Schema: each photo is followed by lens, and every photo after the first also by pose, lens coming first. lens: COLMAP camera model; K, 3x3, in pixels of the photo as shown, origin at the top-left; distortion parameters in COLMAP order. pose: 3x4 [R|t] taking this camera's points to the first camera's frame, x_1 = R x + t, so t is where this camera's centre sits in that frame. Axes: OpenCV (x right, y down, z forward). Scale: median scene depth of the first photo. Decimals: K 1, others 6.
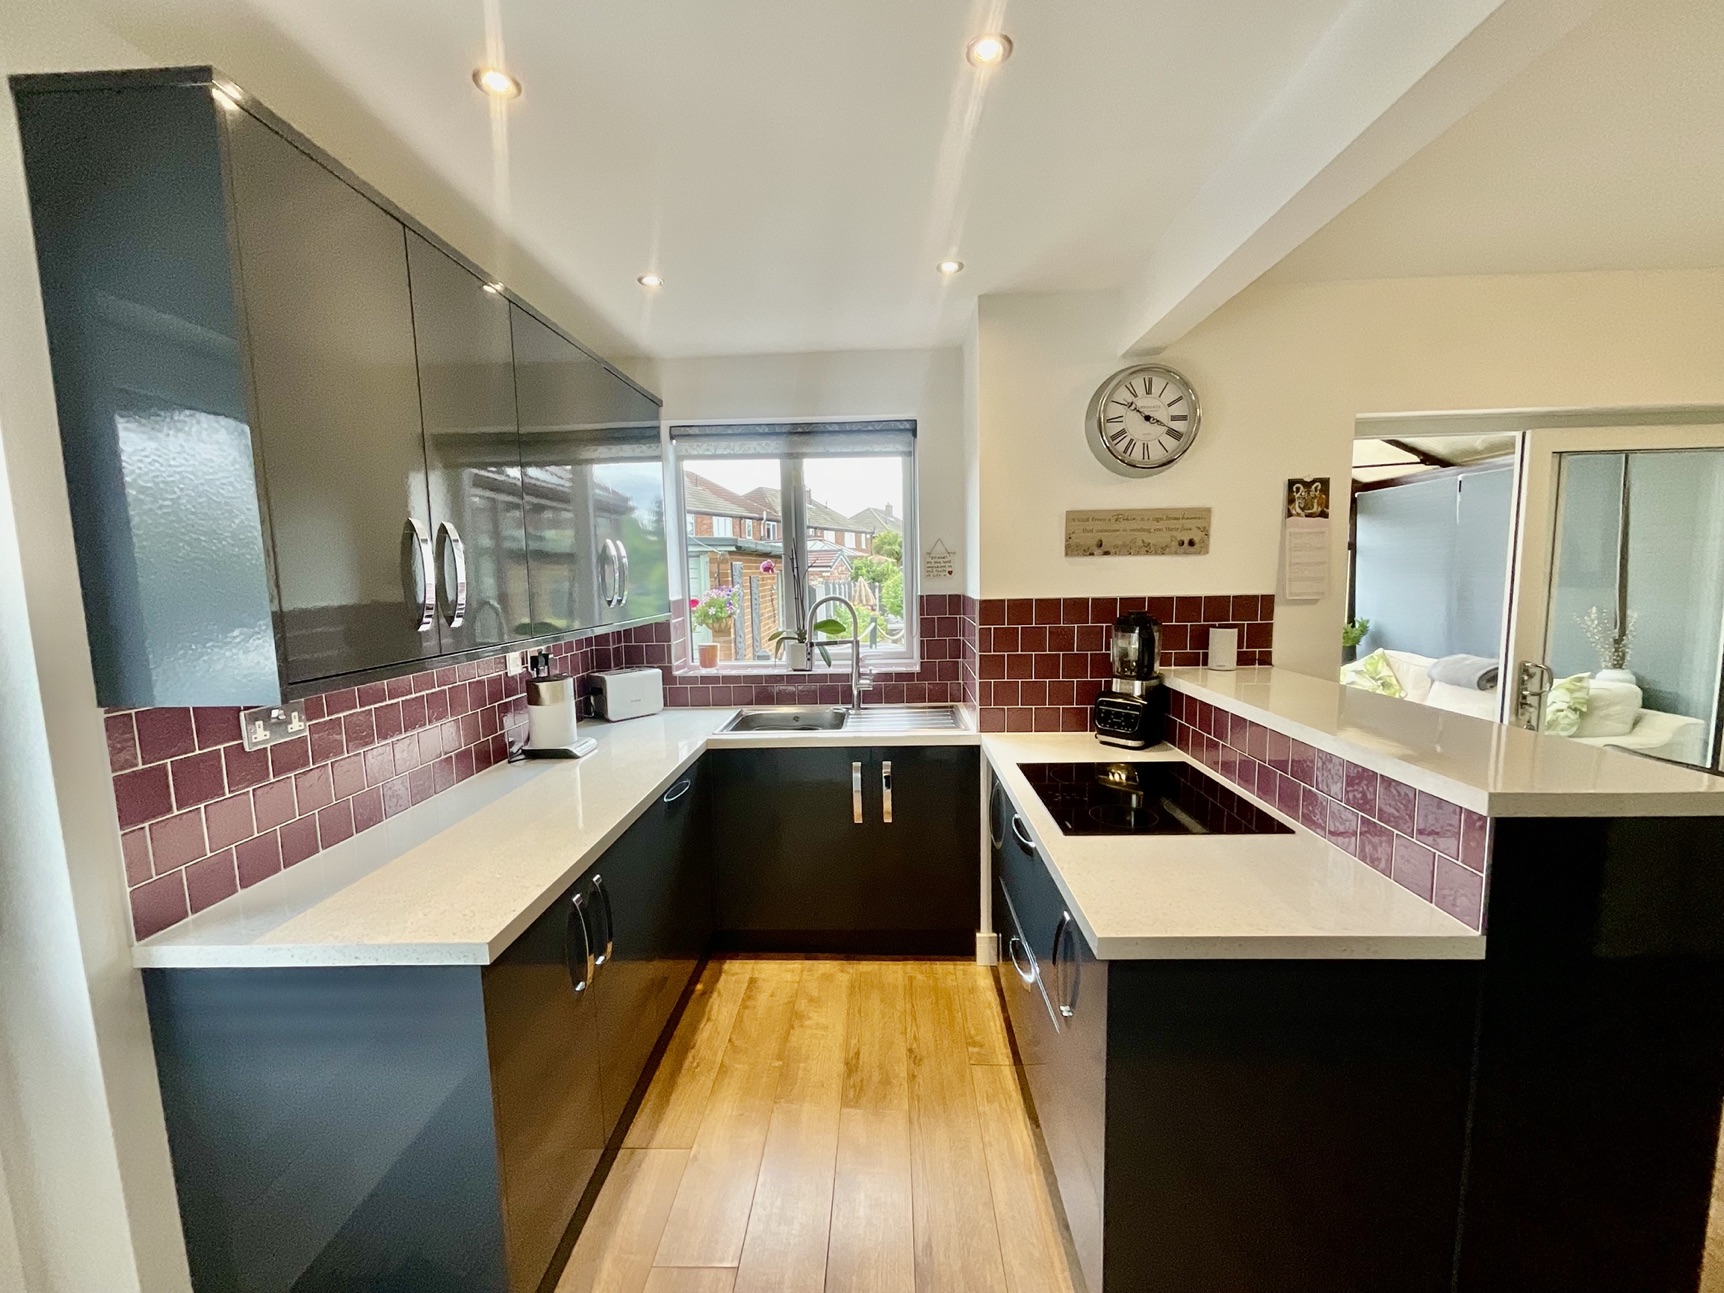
lens RADIAL K [[704.2, 0, 880.8], [0, 704.2, 650.1], [0, 0, 1]] dist [-0.001127, 0.000071]
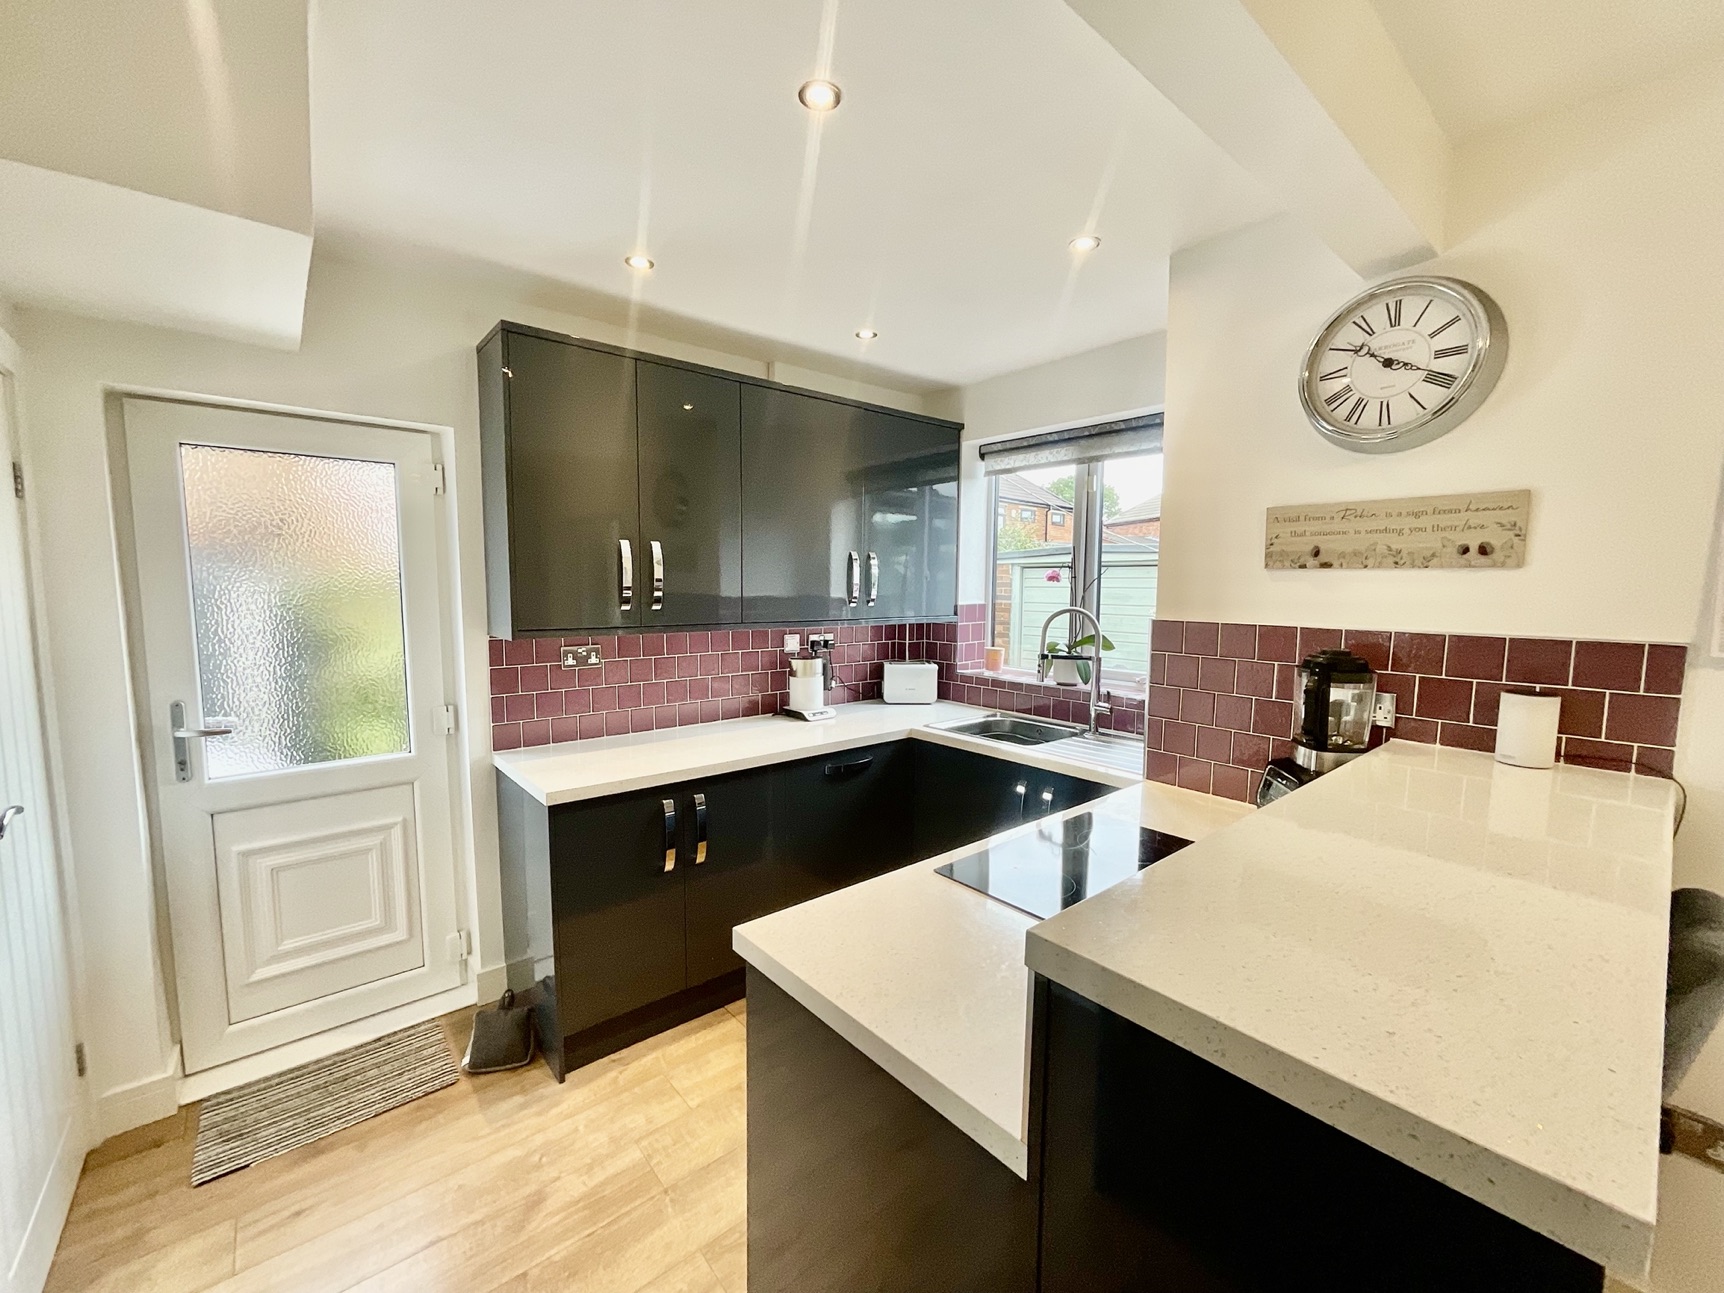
lens RADIAL K [[709.4, 0, 842.3], [0, 709.4, 653.6], [0, 0, 1]] dist [-0.000778, -0.000223]
pose [[0.646207, 0.100202, -0.756555, 0.555318], [-0.102393, 0.993763, 0.044161, -0.032257], [0.756262, 0.048928, 0.652437, 0.179284]]
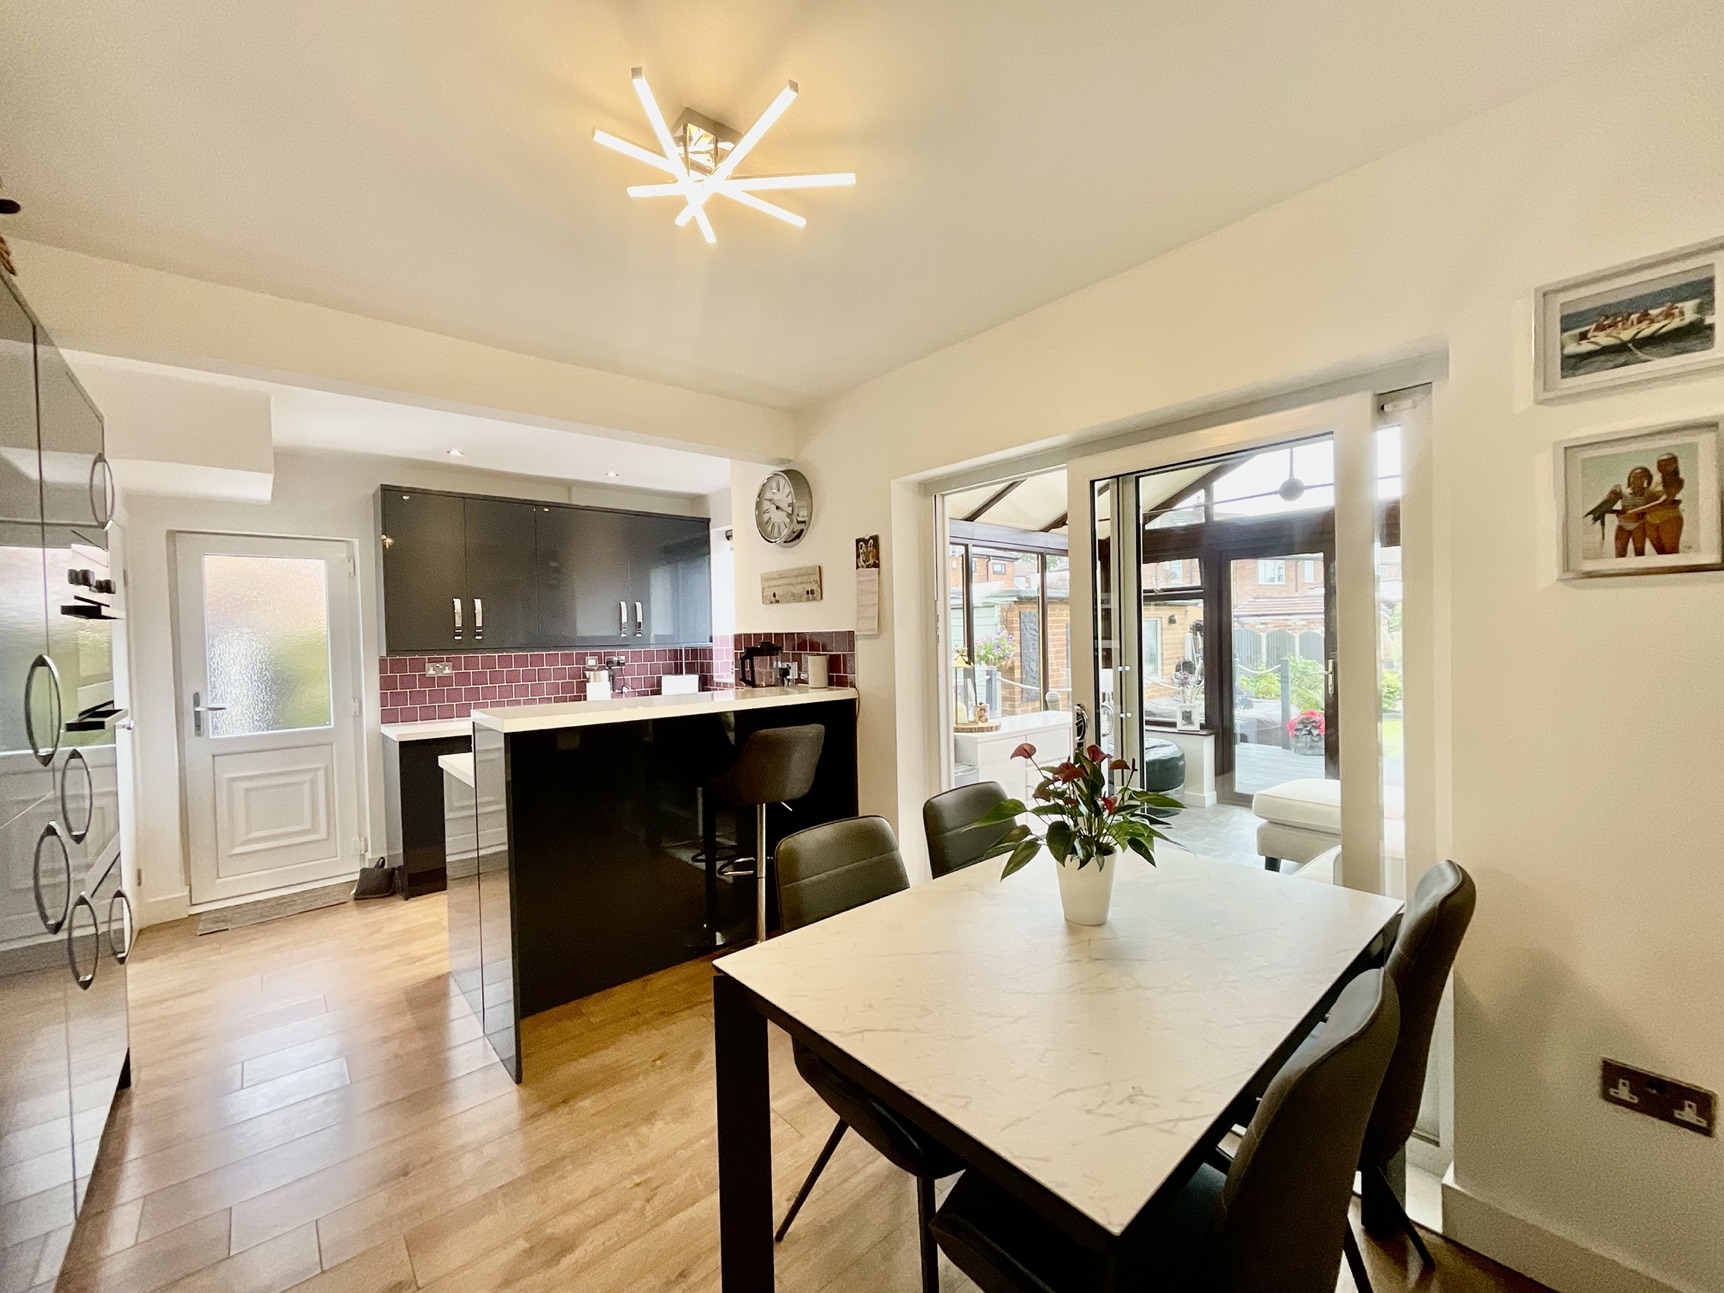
lens RADIAL K [[705.9, 0, 839.9], [0, 705.9, 649.8], [0, 0, 1]] dist [0.001201, 0.000963]
pose [[0.655729, 0.022753, -0.754654, 1.487804], [-0.073851, 0.996685, -0.034119, -0.001878], [0.751376, 0.078105, 0.655235, 0.169946]]
